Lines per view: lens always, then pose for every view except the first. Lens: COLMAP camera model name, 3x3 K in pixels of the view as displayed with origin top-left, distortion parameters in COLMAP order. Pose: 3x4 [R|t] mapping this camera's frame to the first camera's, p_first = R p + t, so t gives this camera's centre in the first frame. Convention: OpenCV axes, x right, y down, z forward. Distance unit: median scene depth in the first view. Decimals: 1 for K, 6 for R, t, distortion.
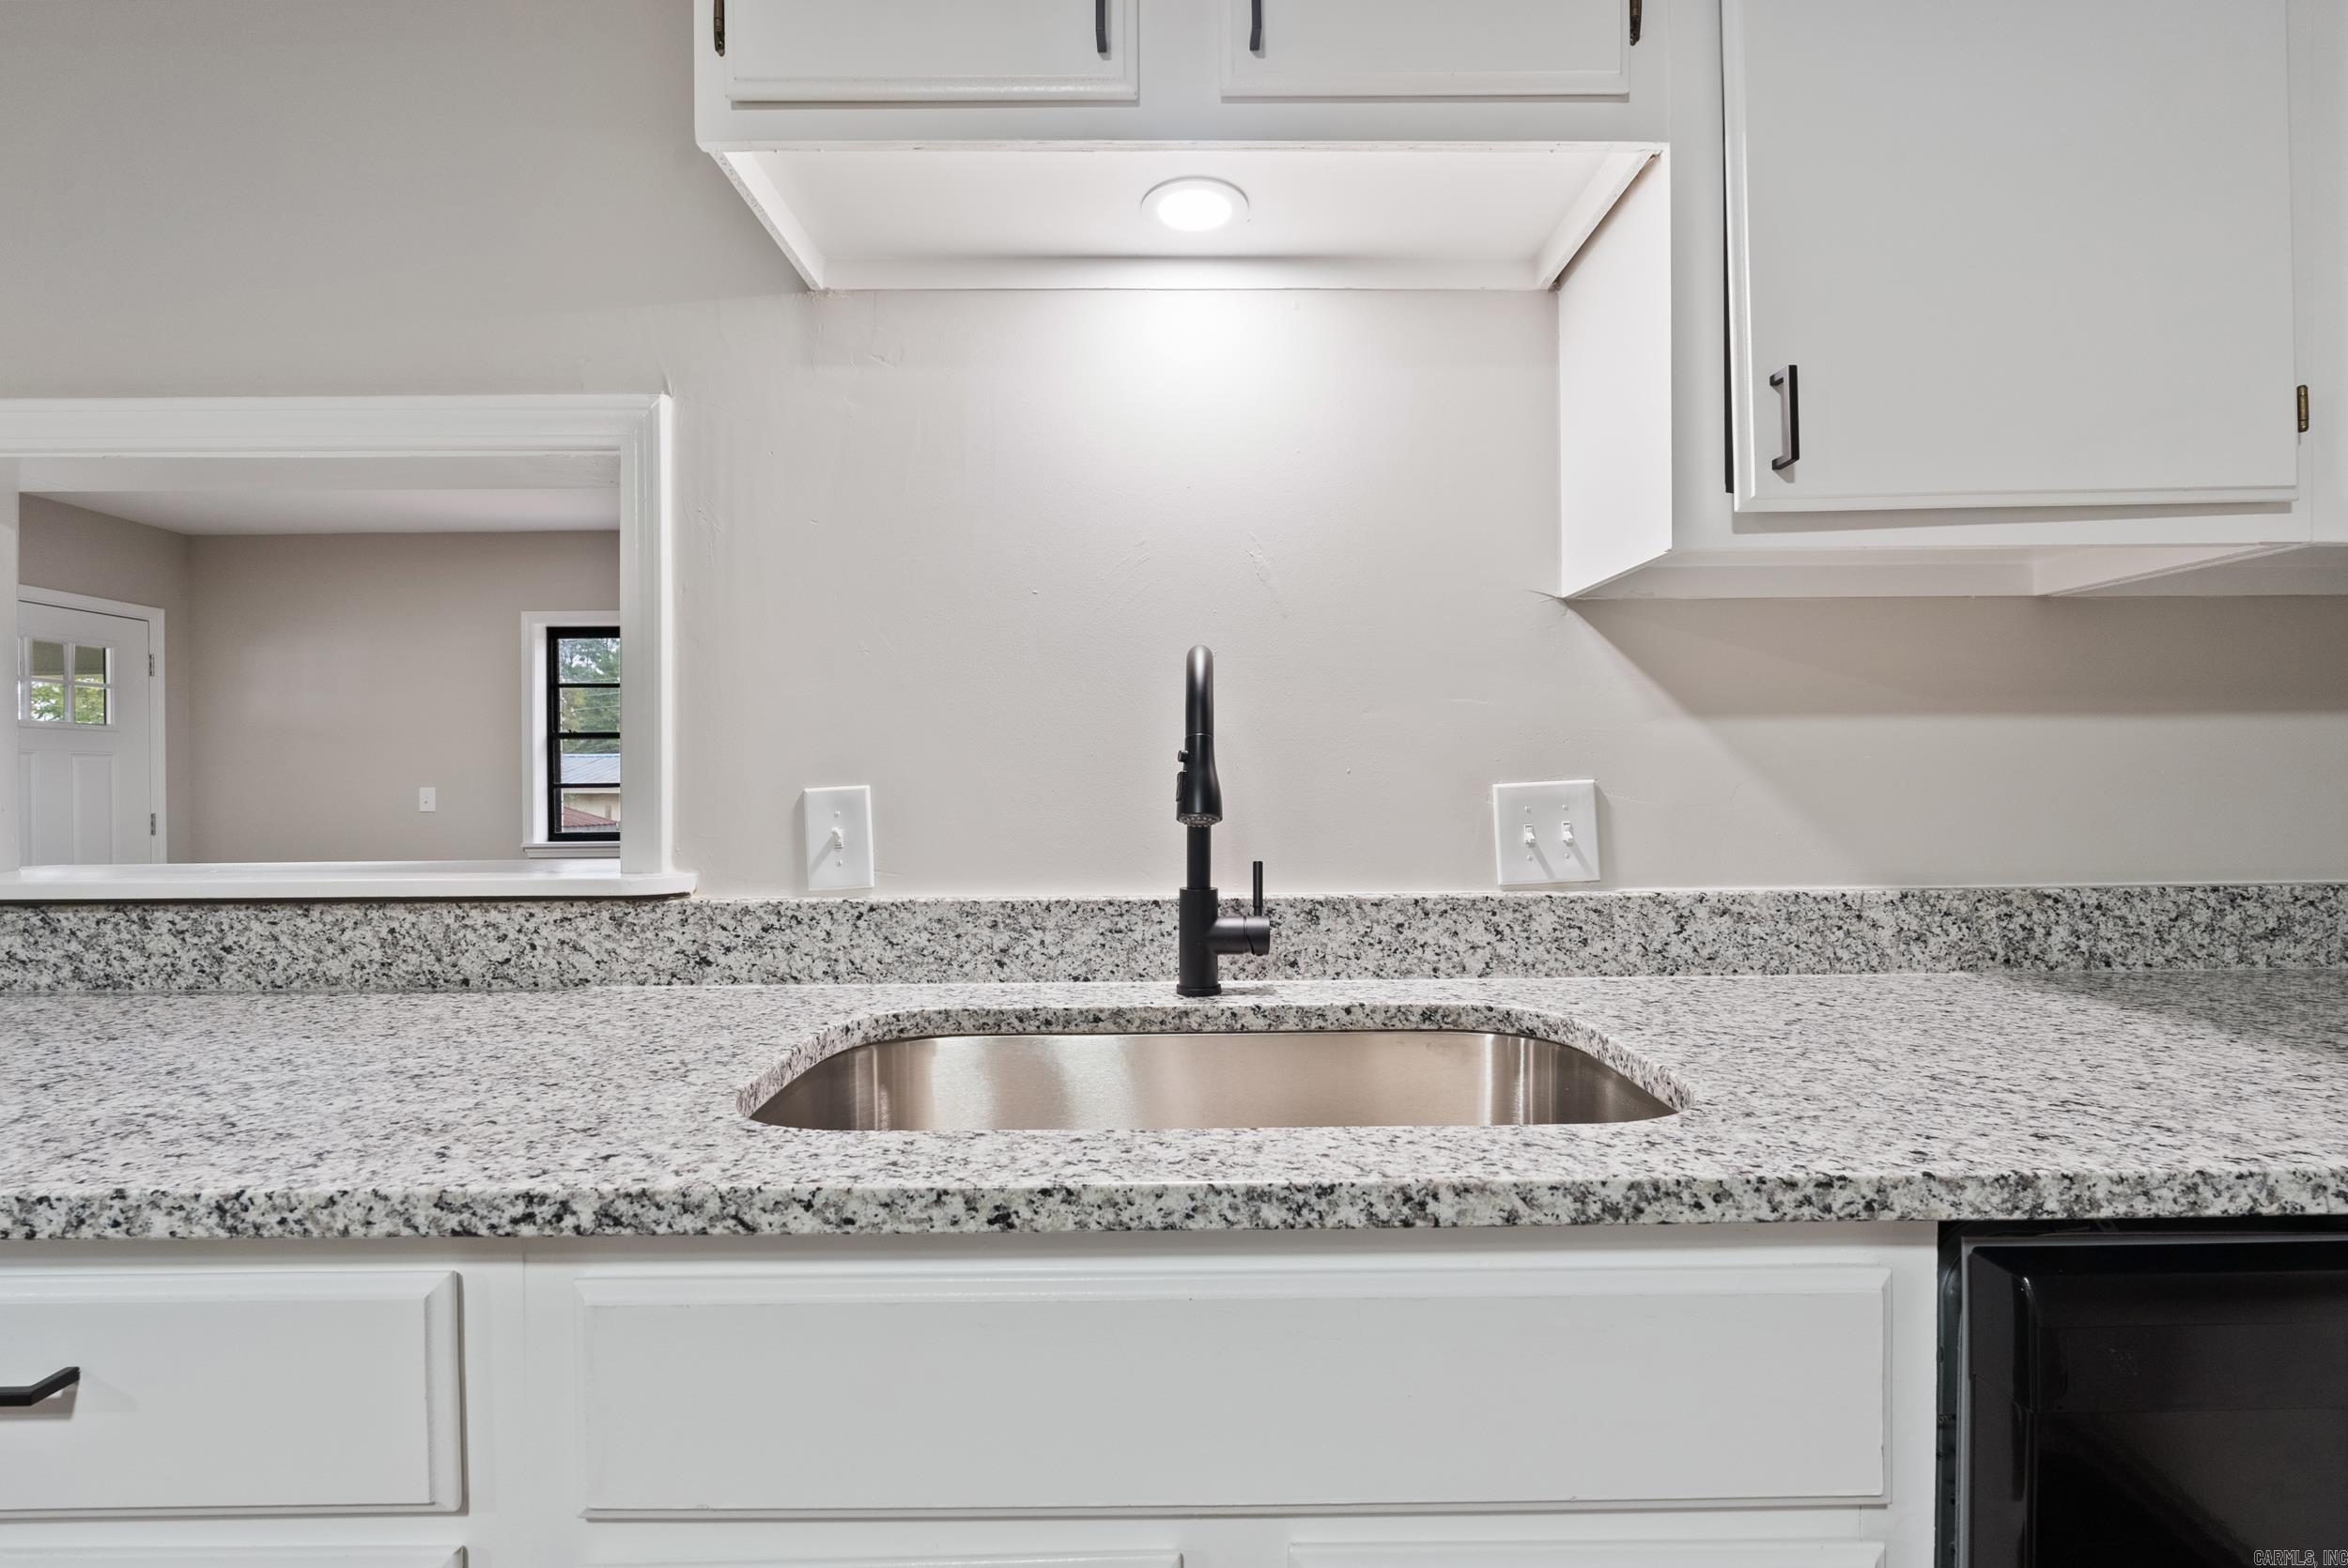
lens RADIAL K [[1043.2, 0, 1164.9], [0, 1043.2, 788.1], [0, 0, 1]] dist [-0.005010, 0.000032]
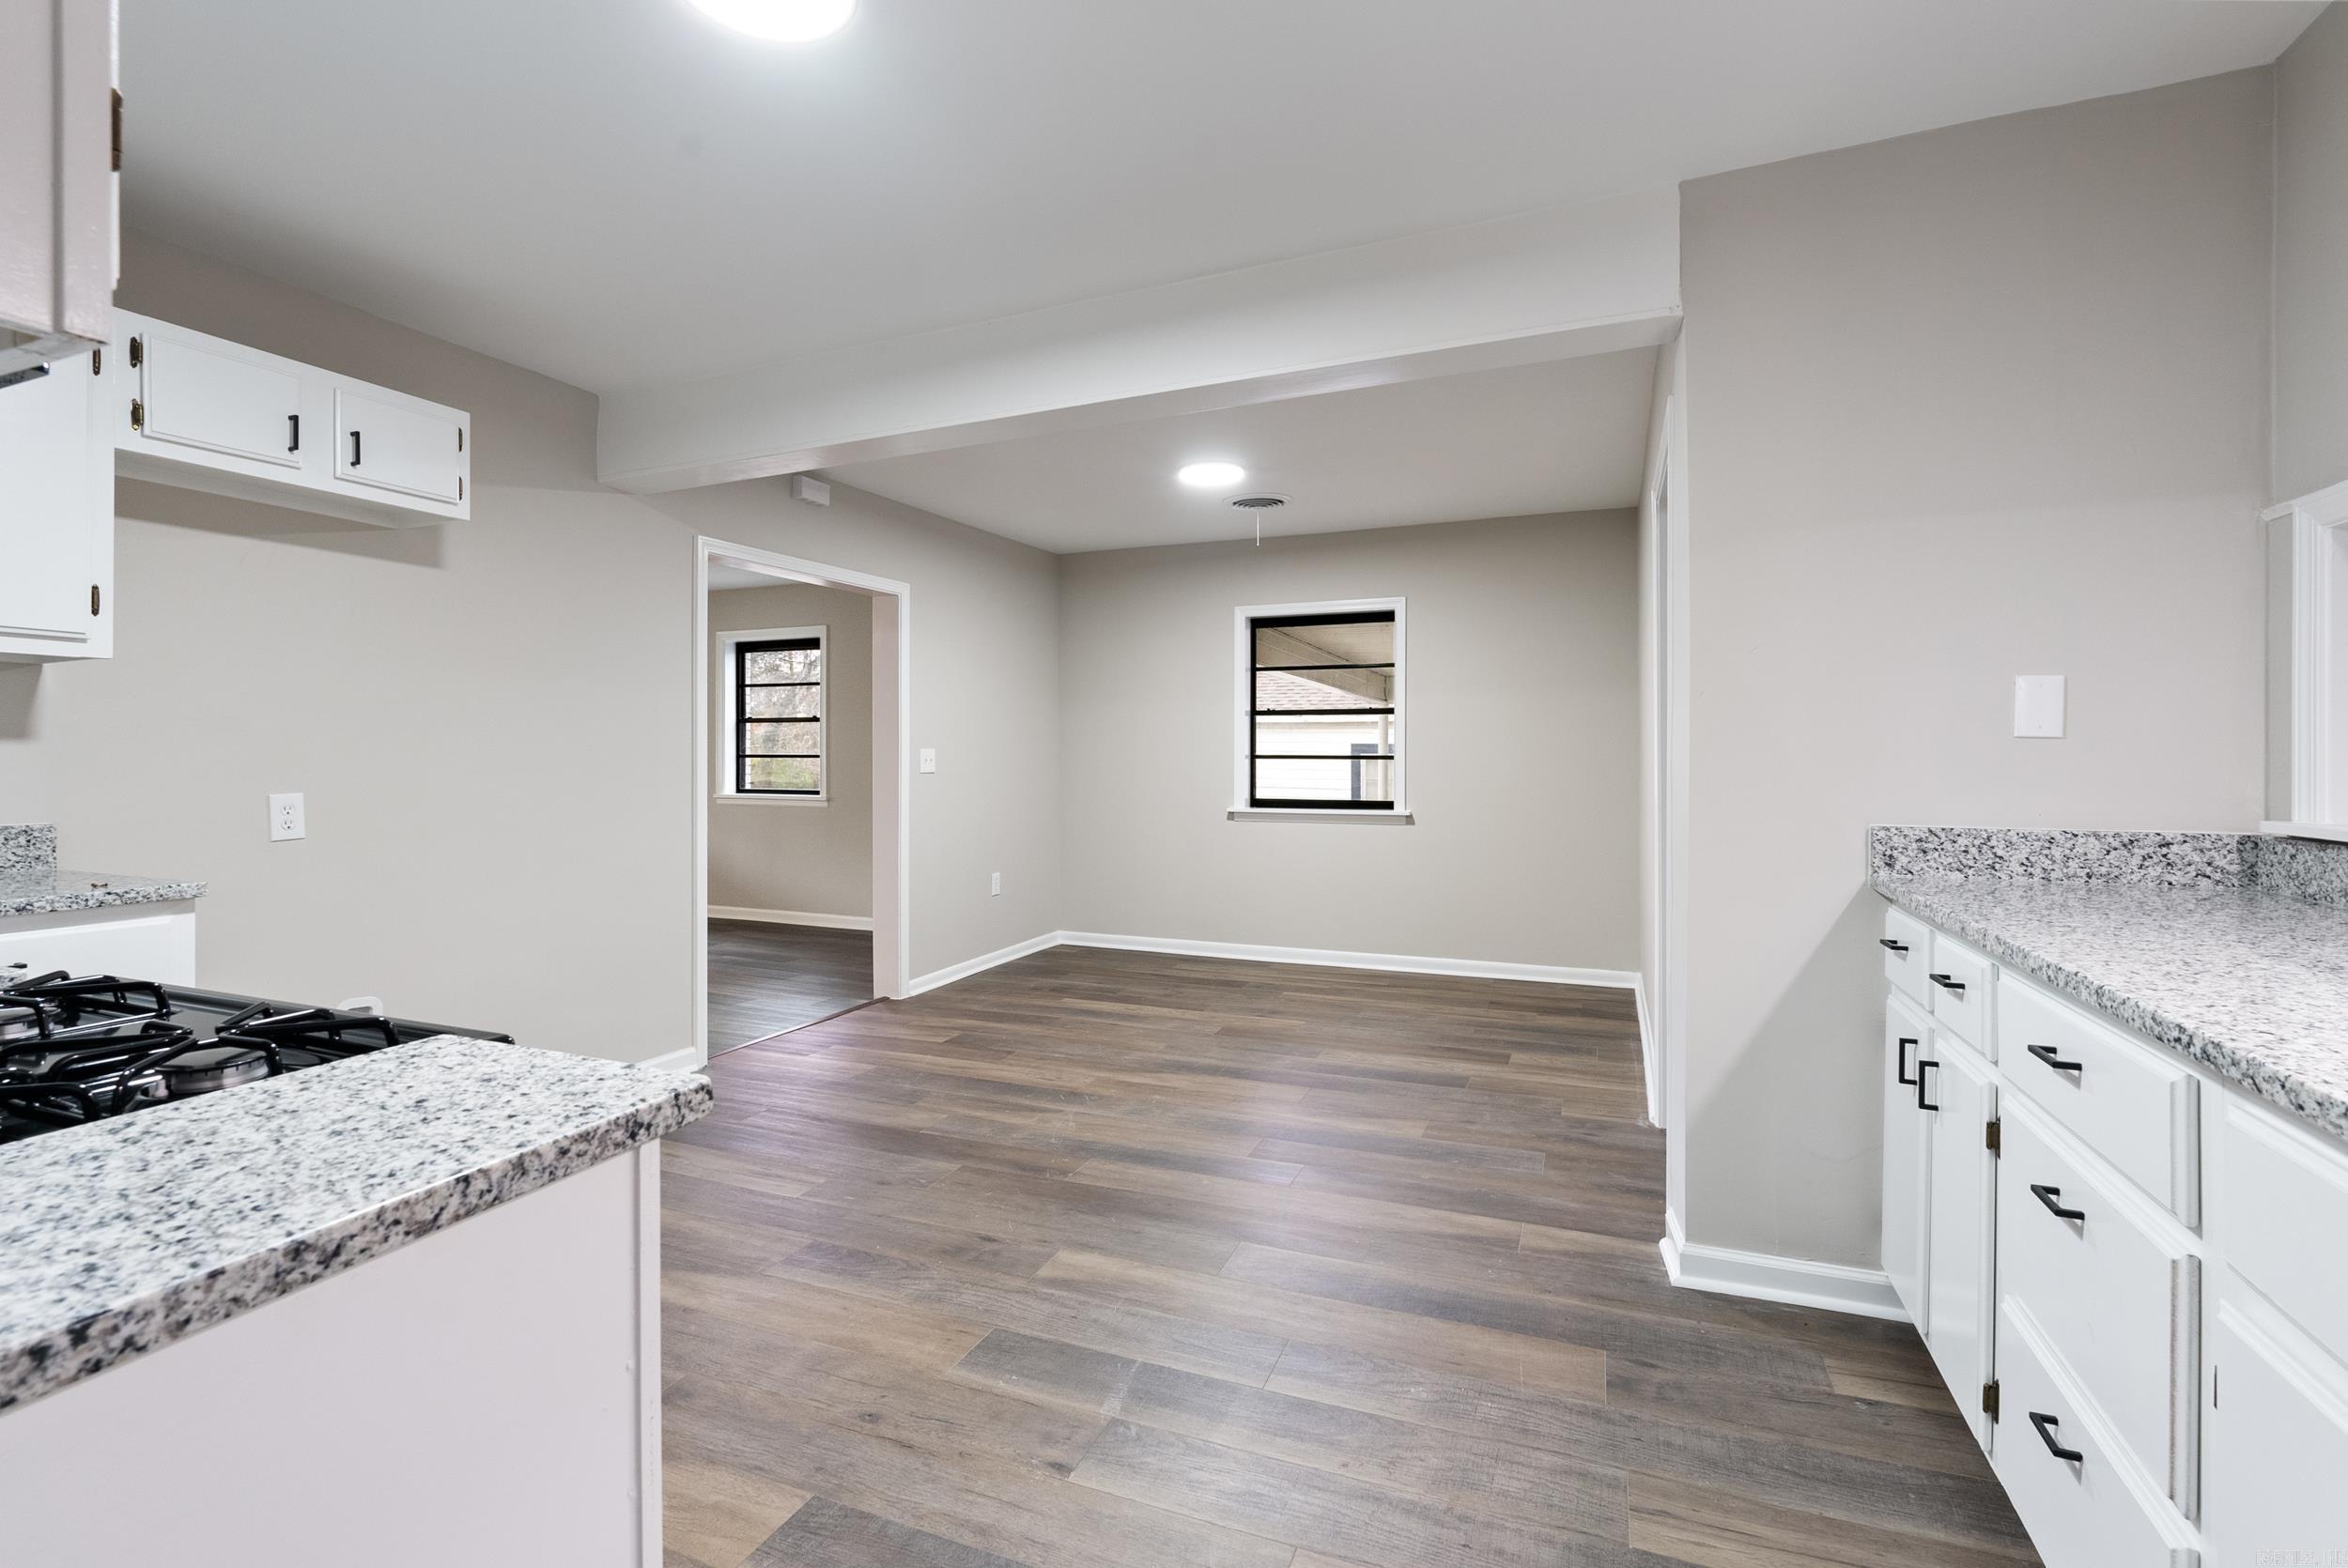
lens RADIAL K [[1043.2, 0, 1177.9], [0, 1043.2, 752.3], [0, 0, 1]] dist [-0.005010, 0.000032]
pose [[-0.399170, 0.002708, -0.916873, 0.716475], [-0.002876, 0.999987, 0.004206, -0.011866], [0.916872, 0.004316, -0.399157, 0.119988]]
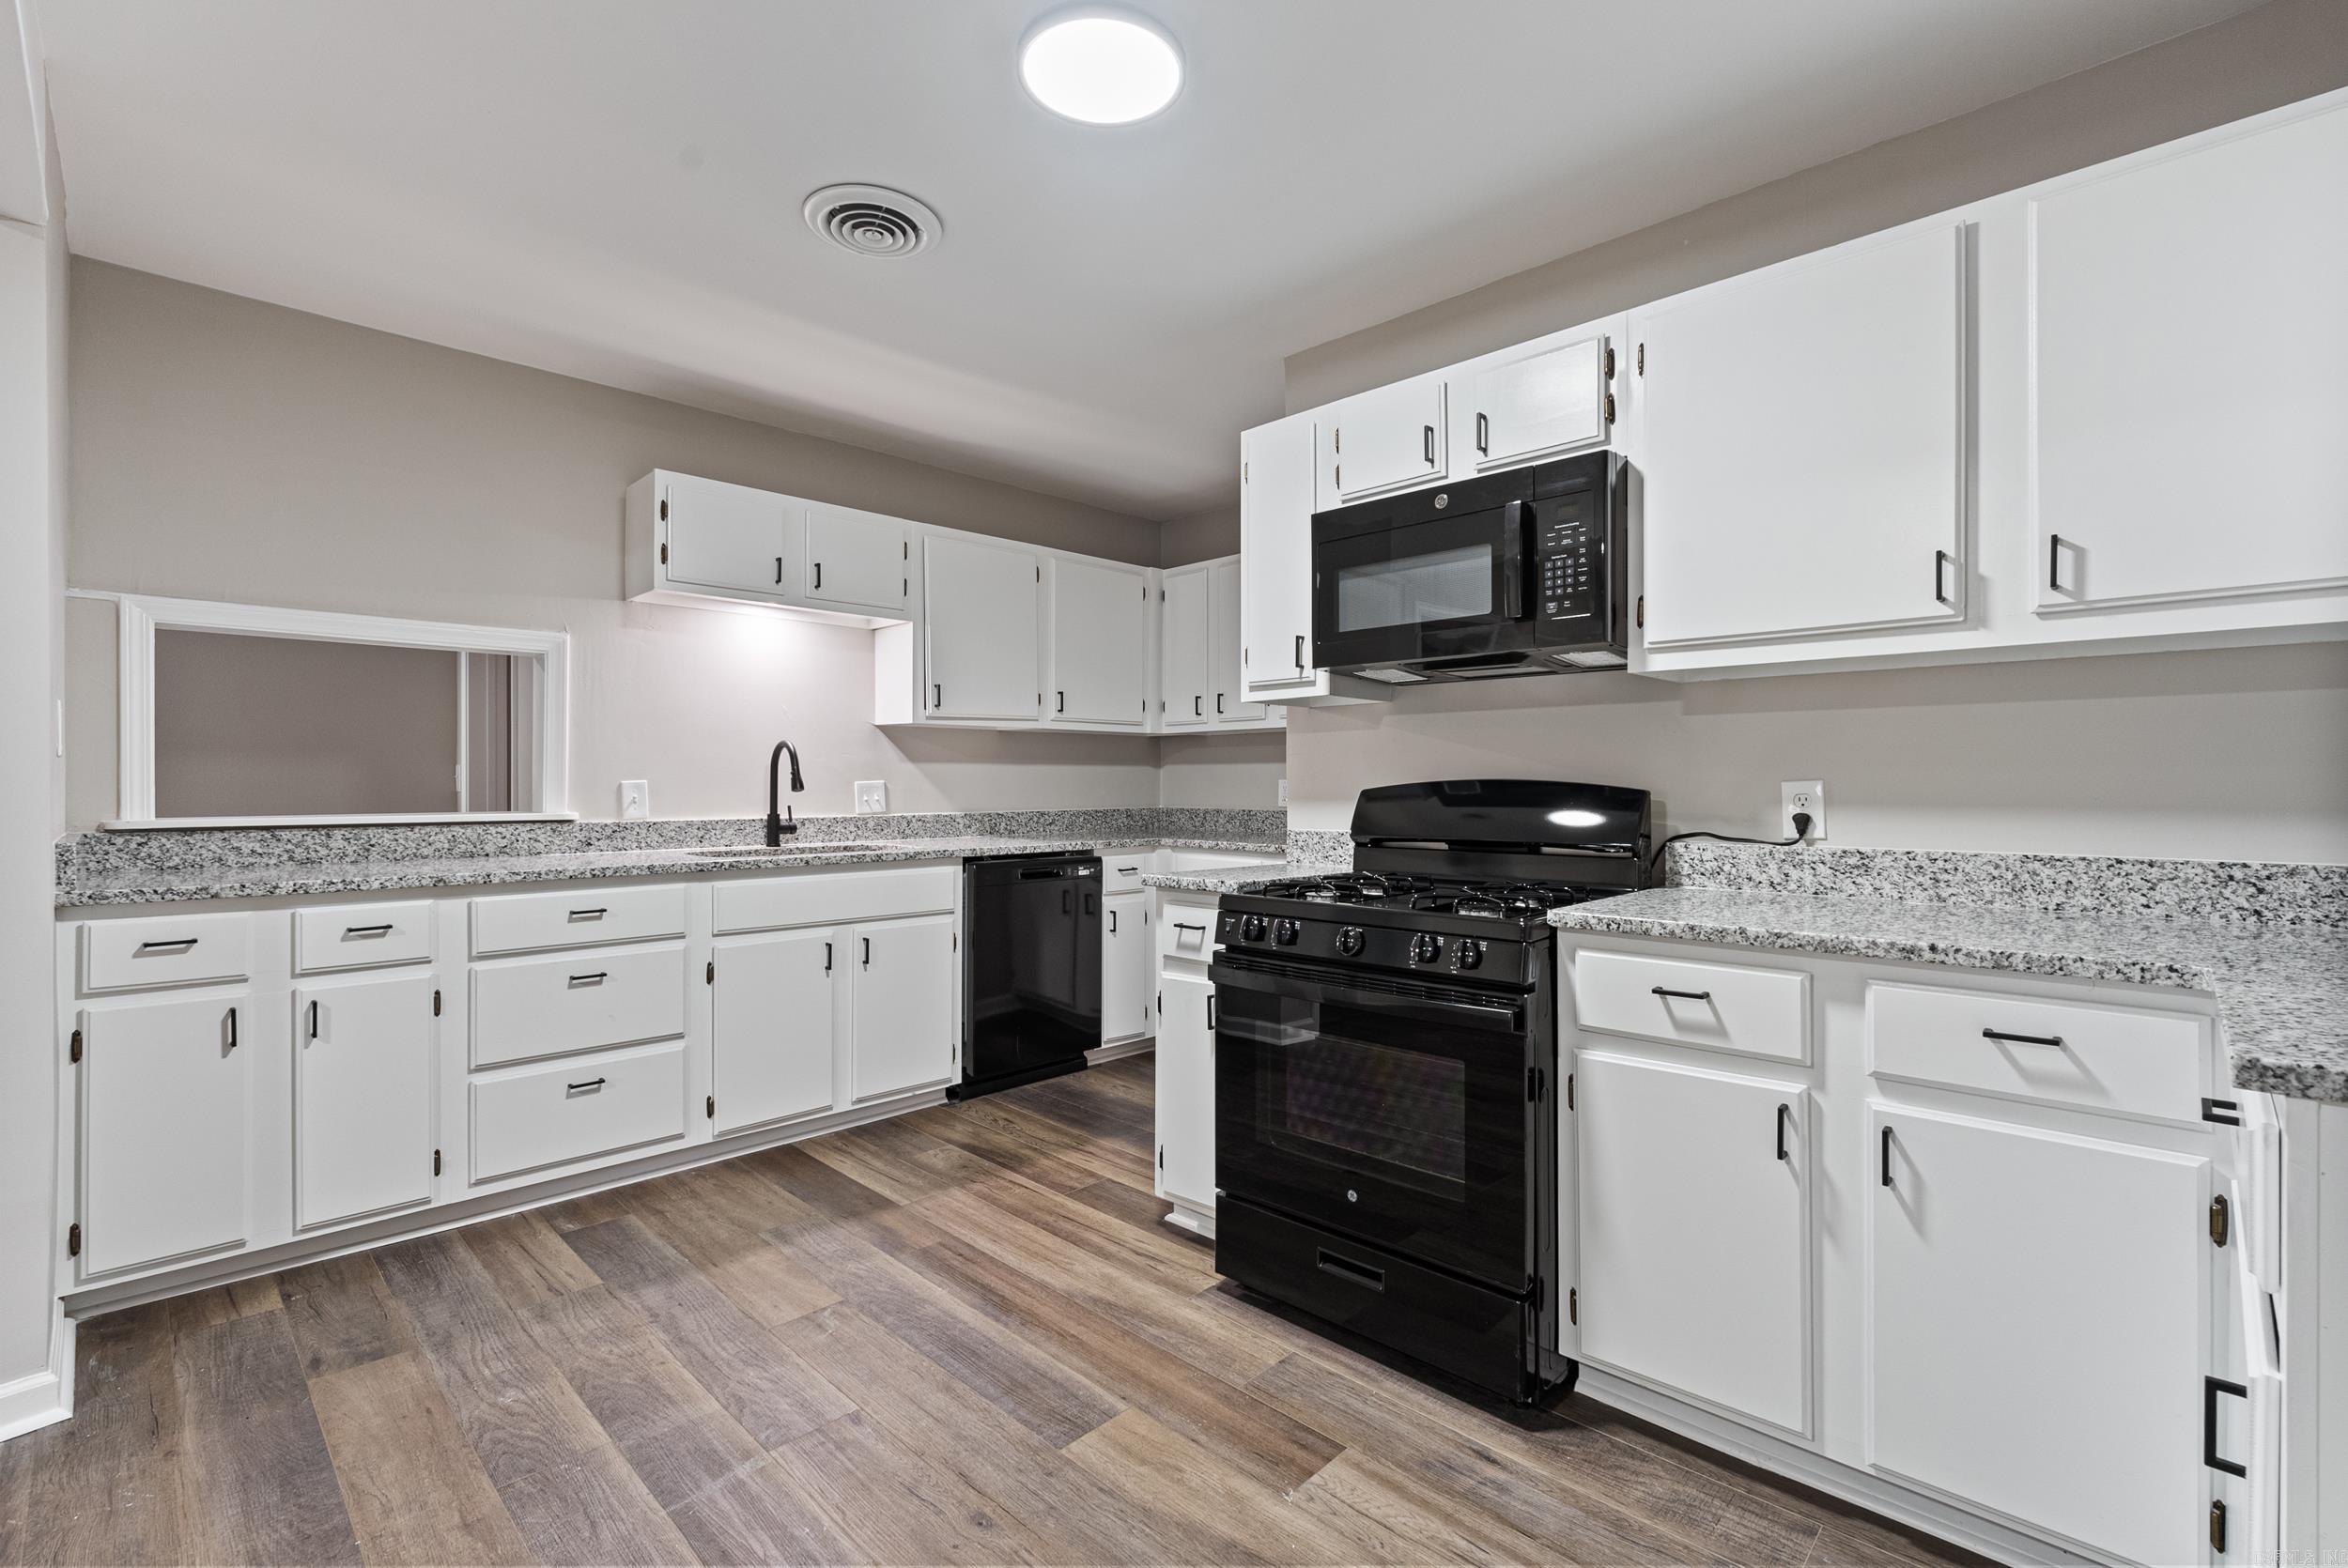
lens RADIAL K [[1043.2, 0, 1174.4], [0, 1043.2, 782.2], [0, 0, 1]] dist [-0.005010, 0.000032]
pose [[0.714987, 0.008399, 0.699087, -1.257946], [-0.001184, 0.999941, -0.010802, 0.032077], [-0.699137, 0.006896, 0.714955, -2.028240]]
